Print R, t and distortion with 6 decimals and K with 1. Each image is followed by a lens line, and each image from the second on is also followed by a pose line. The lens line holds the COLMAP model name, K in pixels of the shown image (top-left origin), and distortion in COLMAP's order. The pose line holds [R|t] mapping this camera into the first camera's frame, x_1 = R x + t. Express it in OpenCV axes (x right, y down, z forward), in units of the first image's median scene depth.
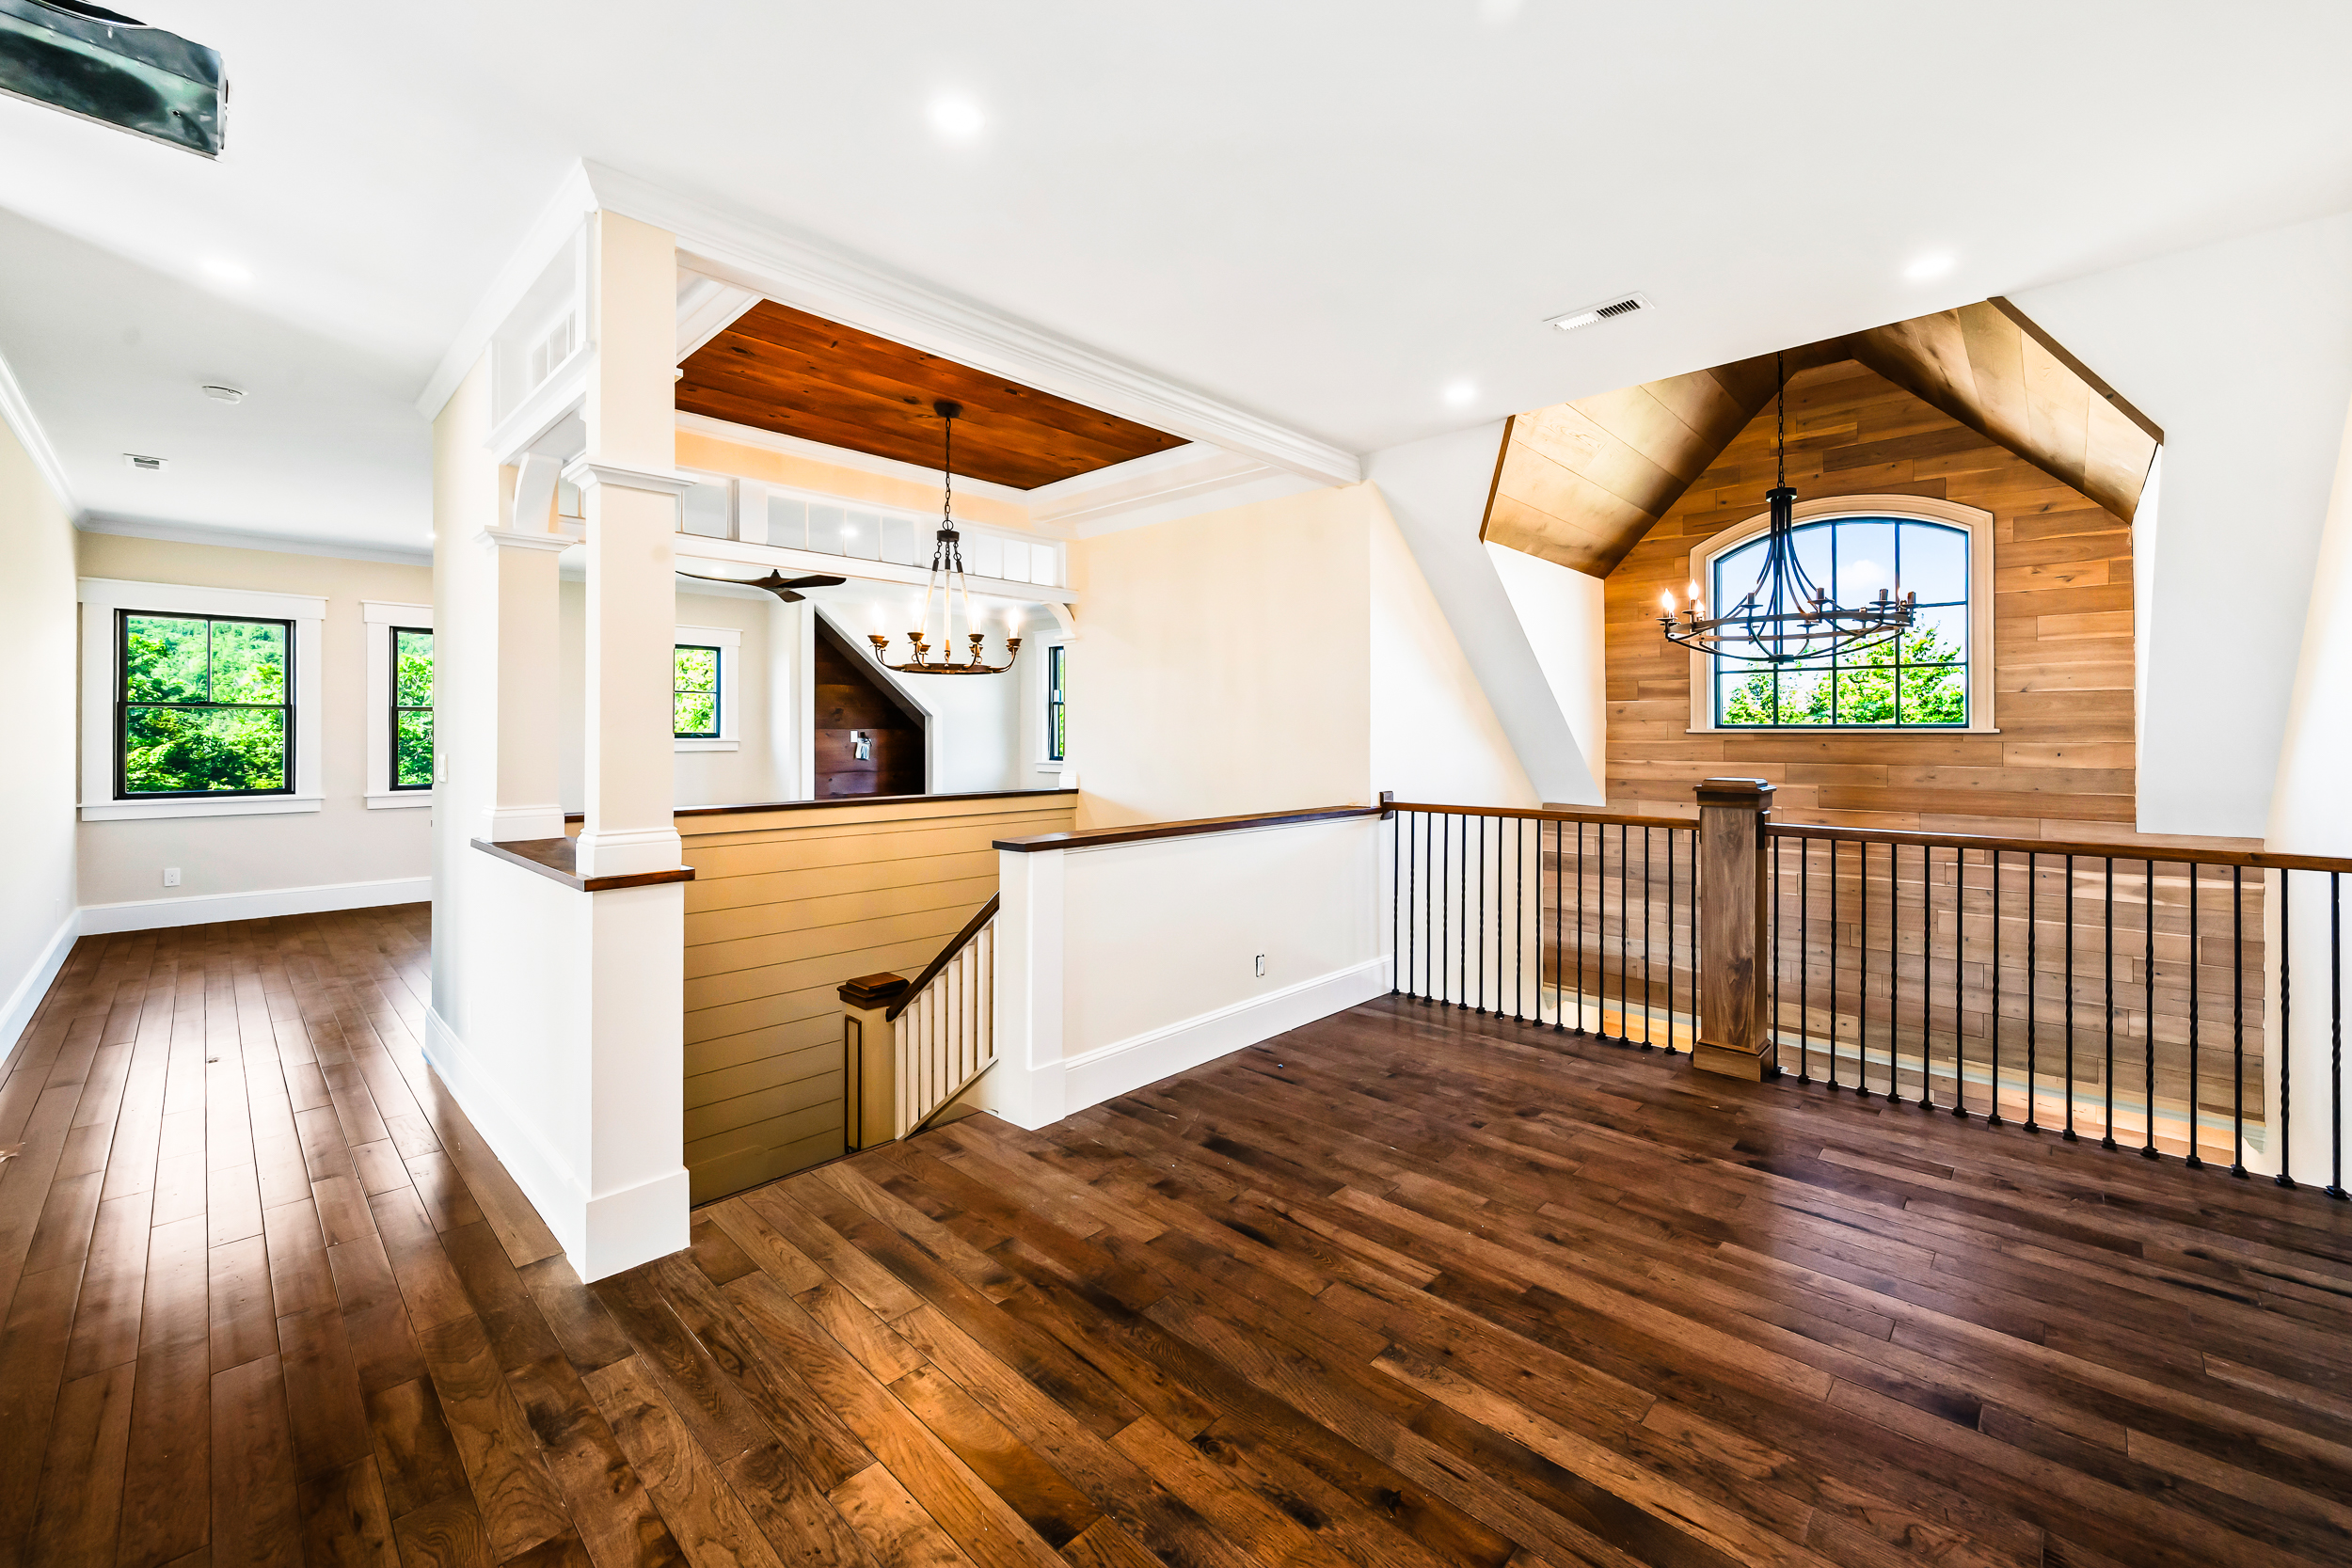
lens RADIAL K [[941.0, 0, 1197.6], [0, 941.0, 722.4], [0, 0, 1]] dist [0.003376, -0.001238]
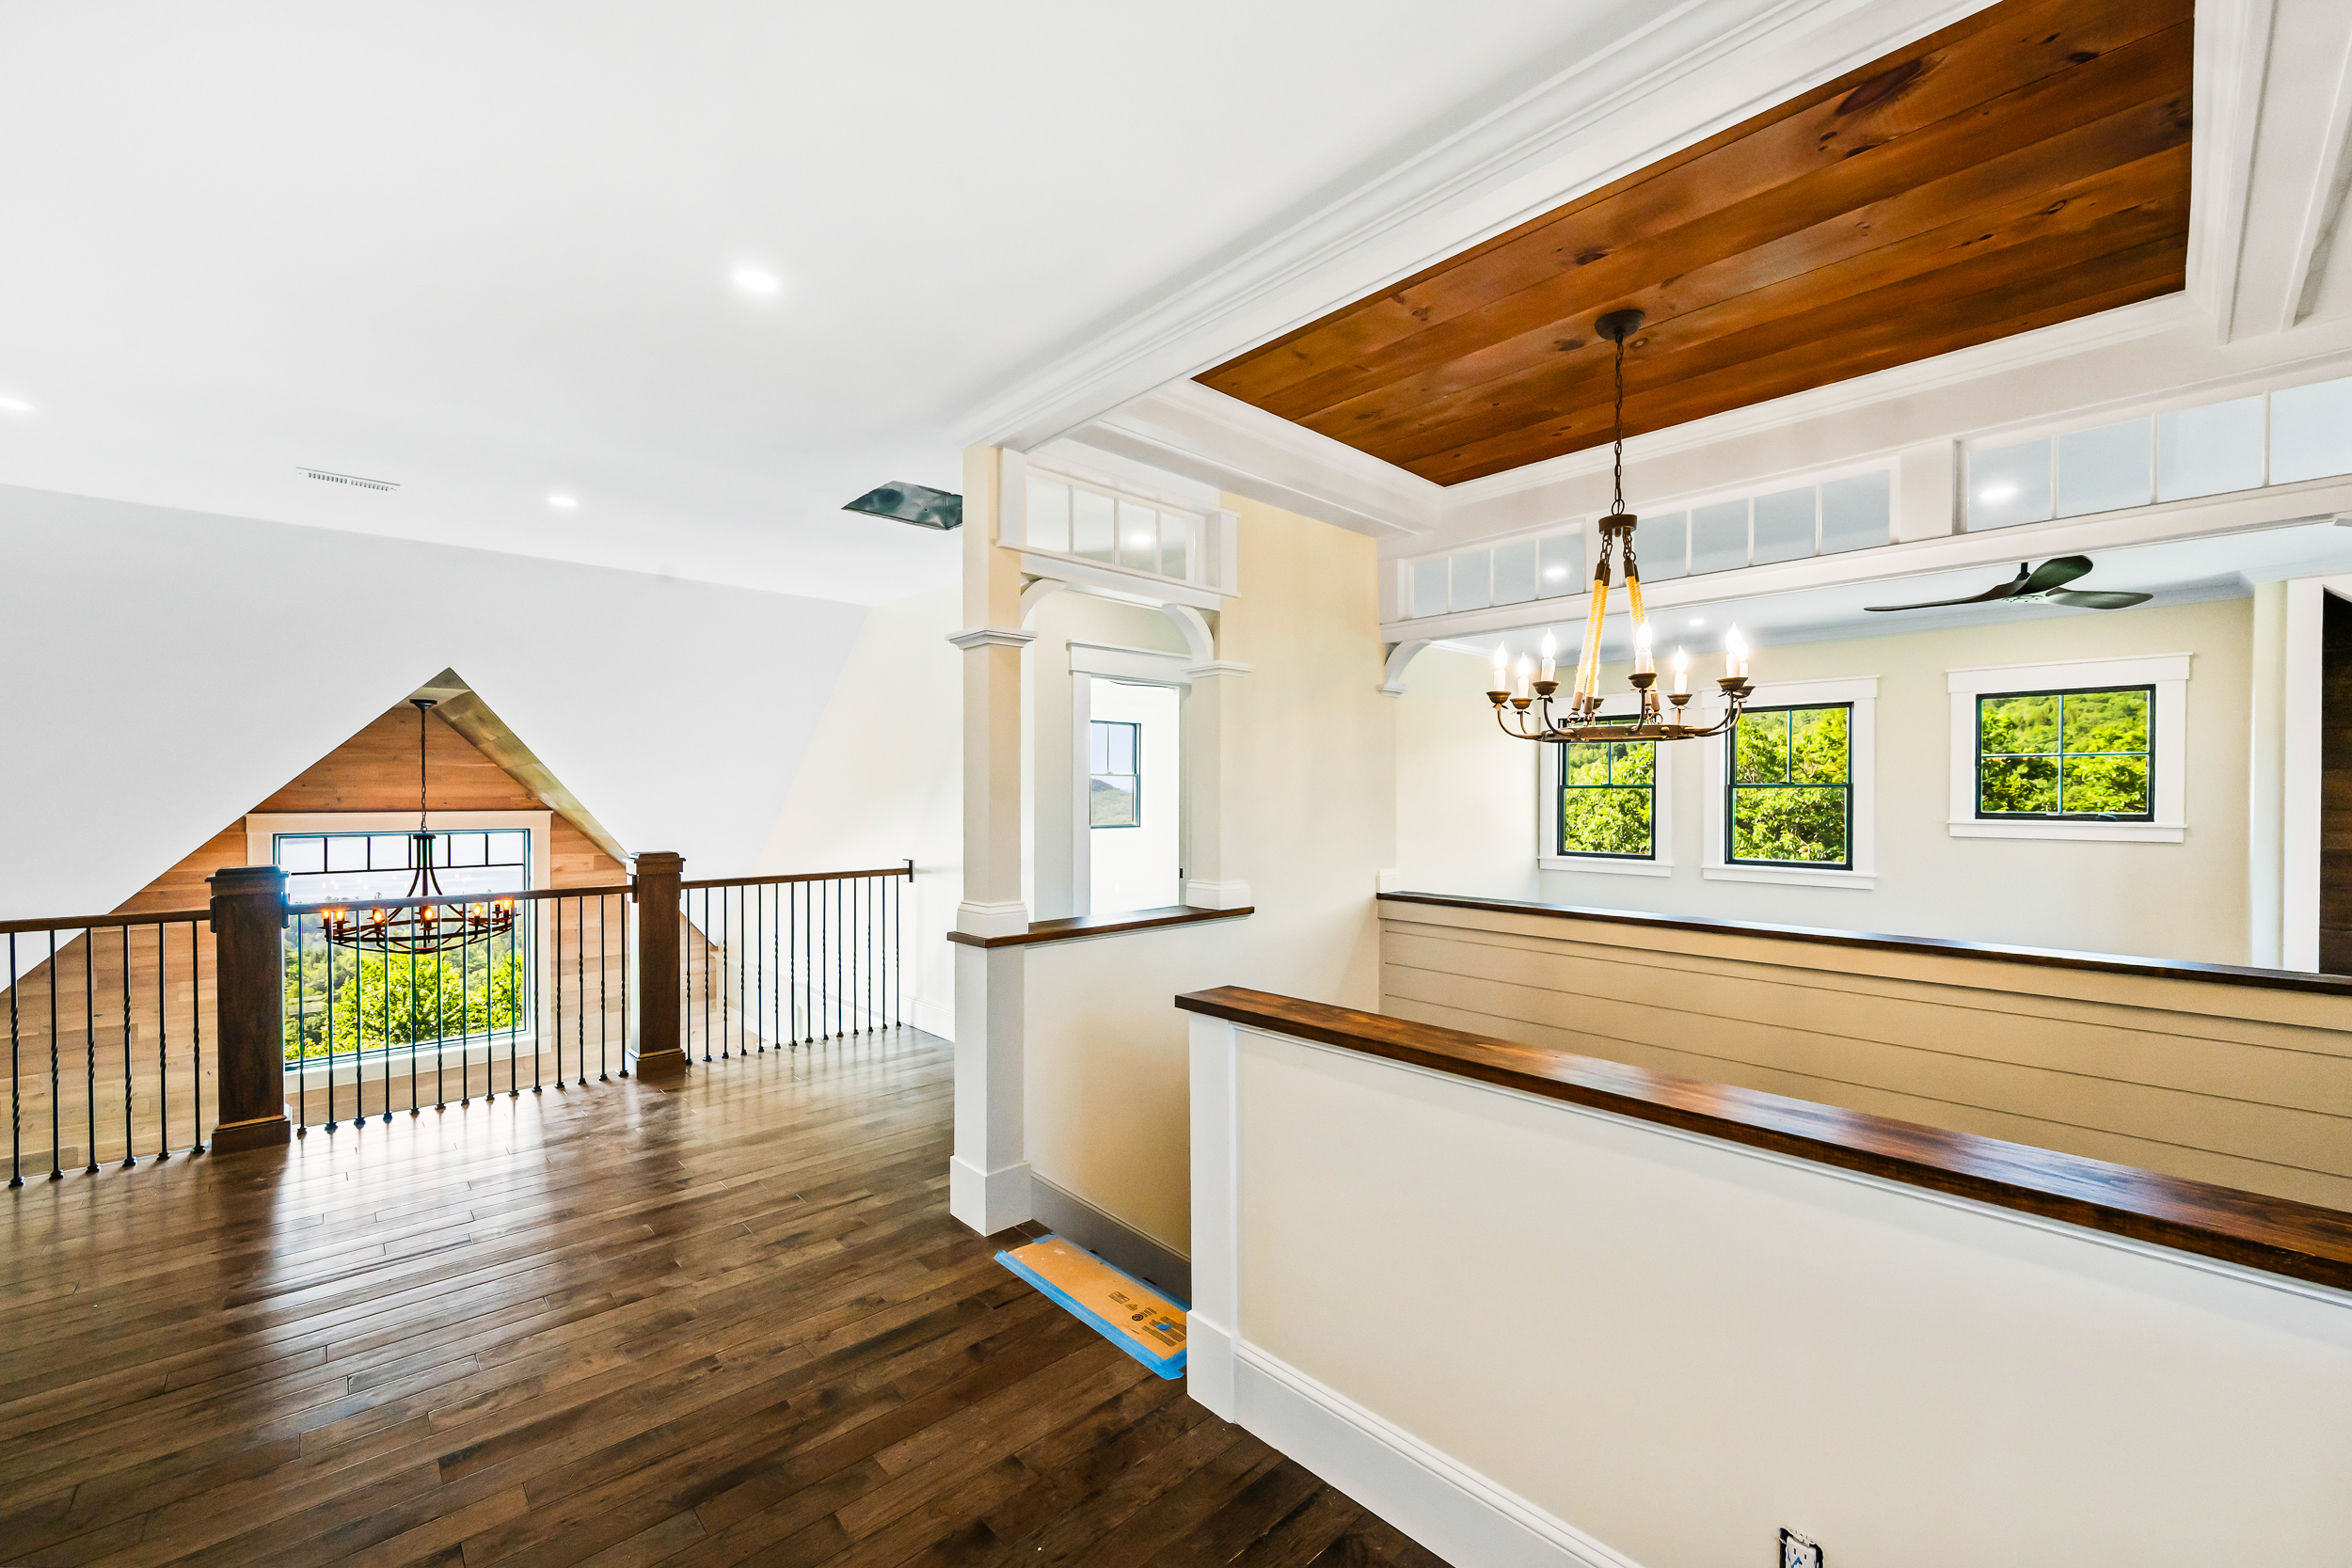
lens RADIAL K [[941.0, 0, 1208.9], [0, 941.0, 811.3], [0, 0, 1]] dist [0.003376, -0.001238]
pose [[-0.061551, 0.018938, -0.997924, 0.455381], [0.011758, 0.999764, 0.018248, -0.024801], [0.998035, -0.010610, -0.061759, 0.899486]]
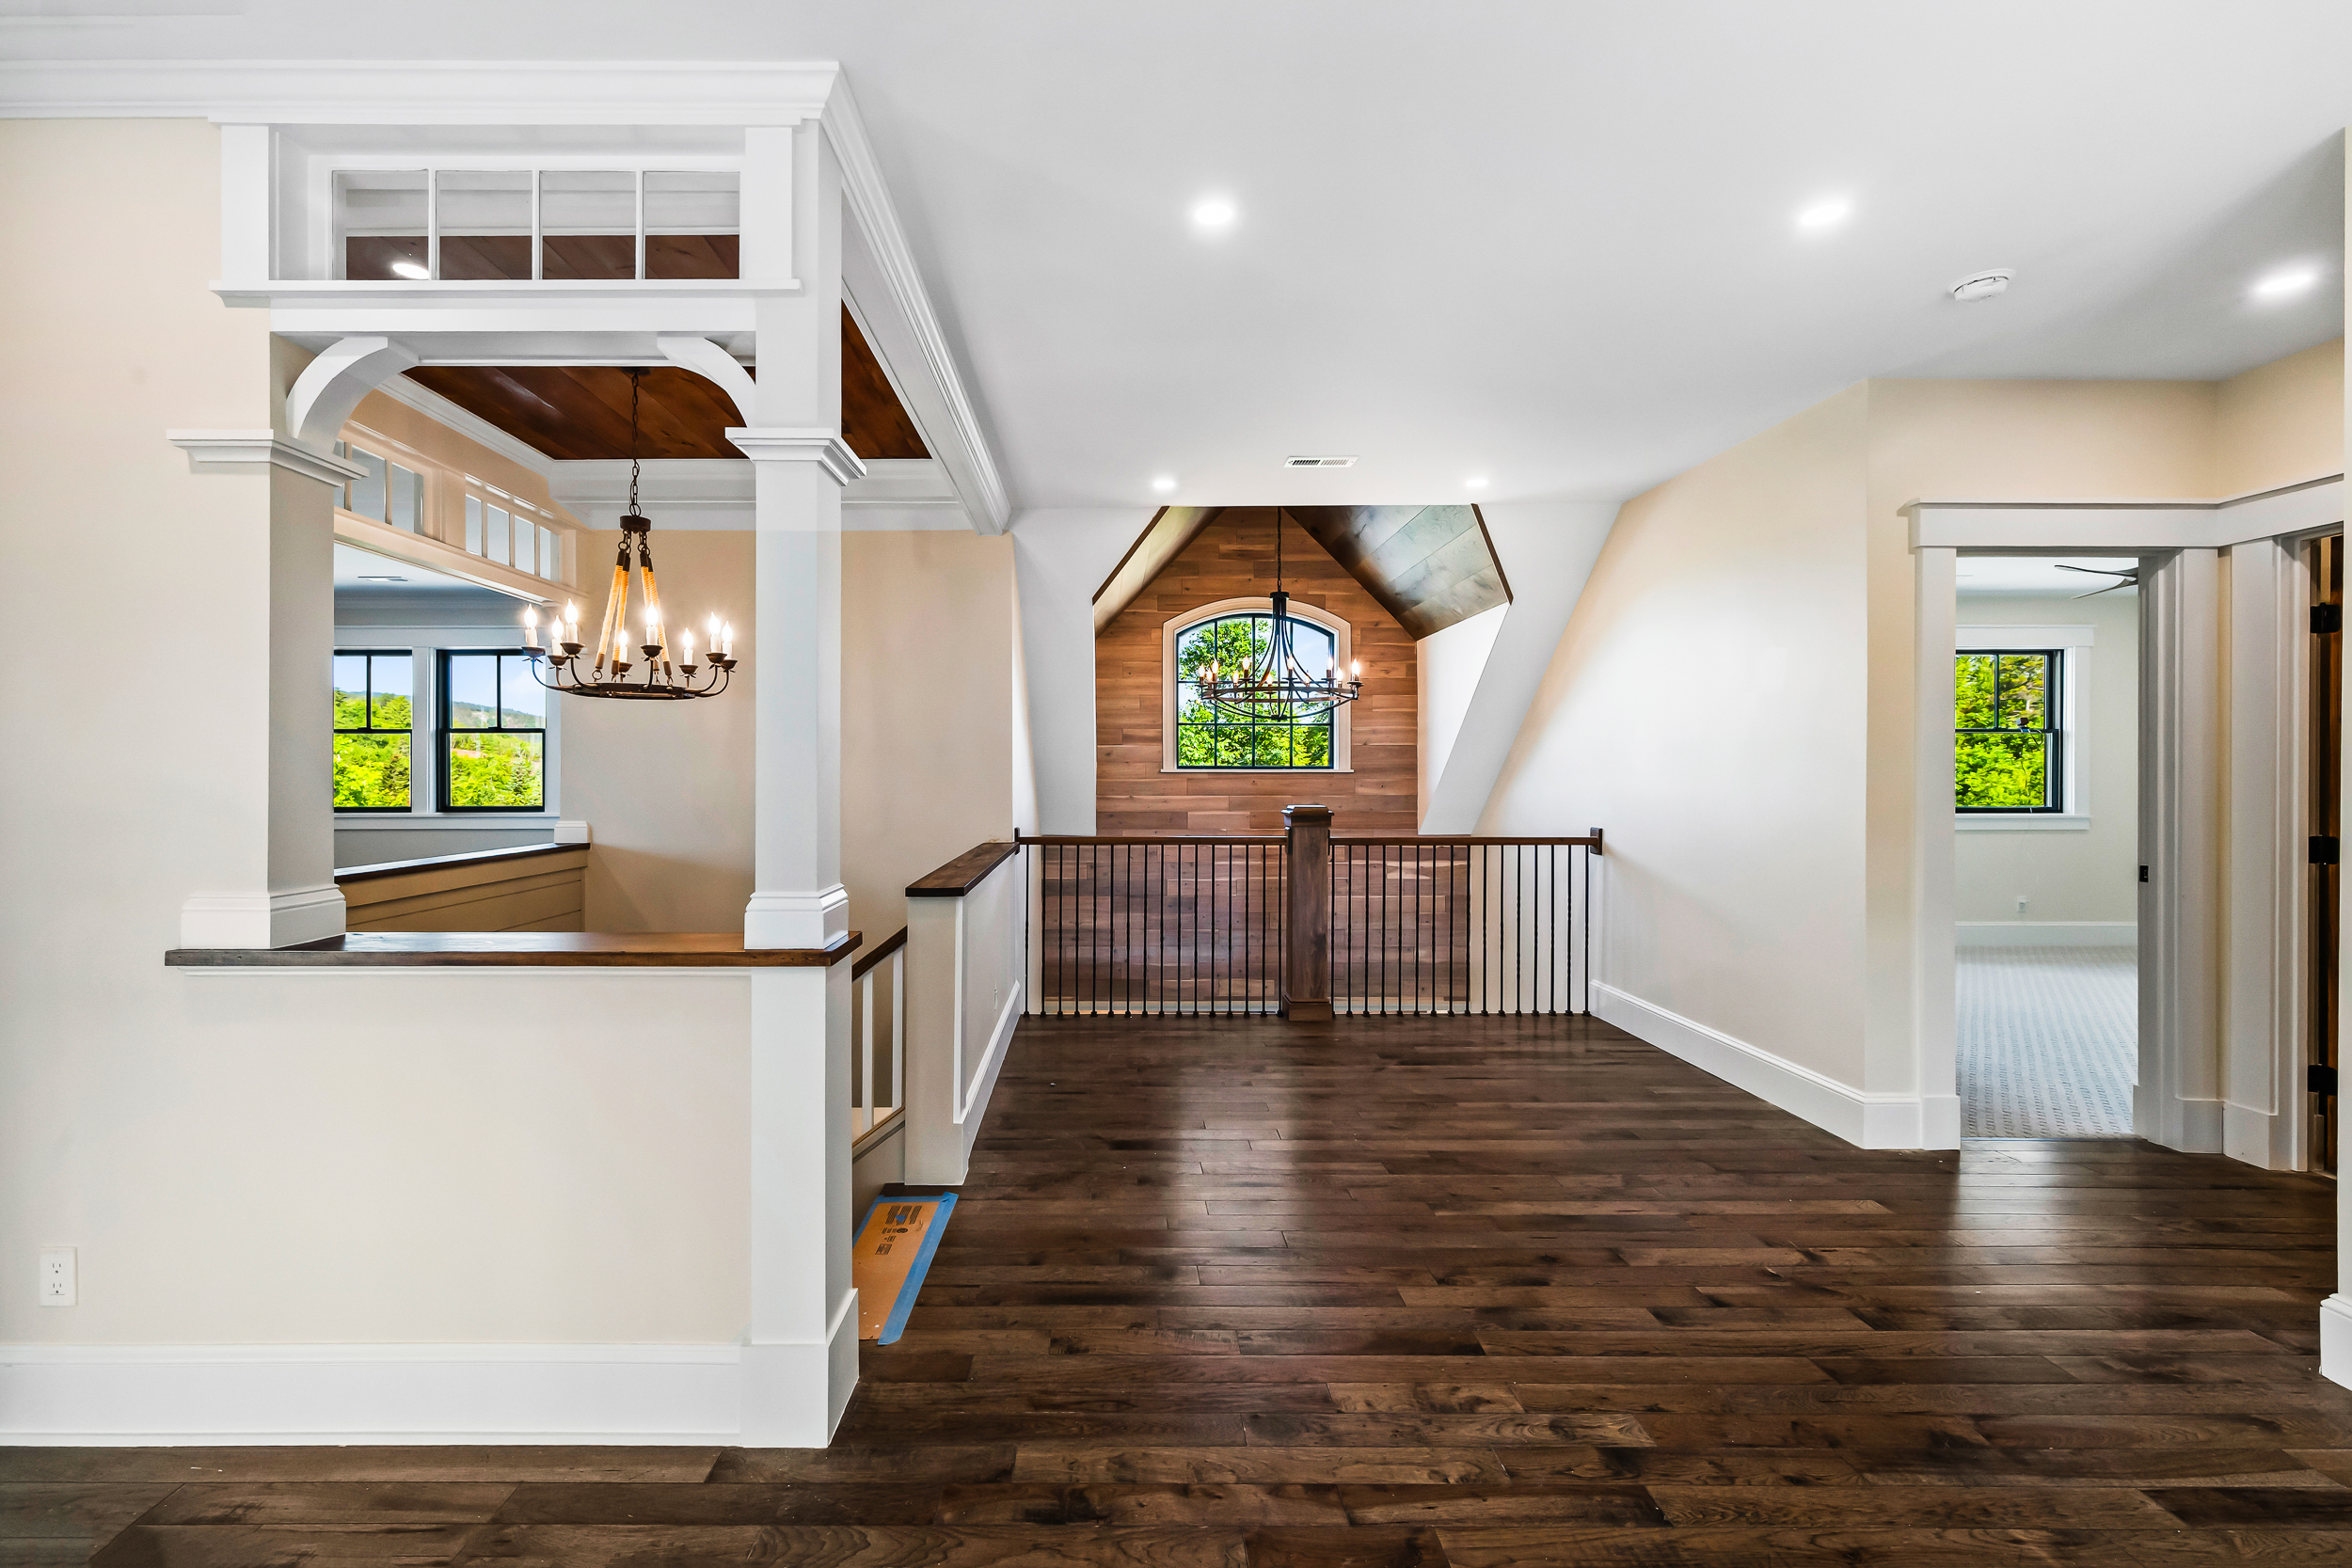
lens RADIAL K [[1004.6, 0, 1131.1], [0, 1004.6, 769.5], [0, 0, 1]] dist [0.003855, 0.000067]
pose [[0.728256, 0.002260, 0.685301, -0.637479], [-0.006992, 0.999967, 0.004132, 0.003418], [-0.685269, -0.007801, 0.728248, 0.116044]]
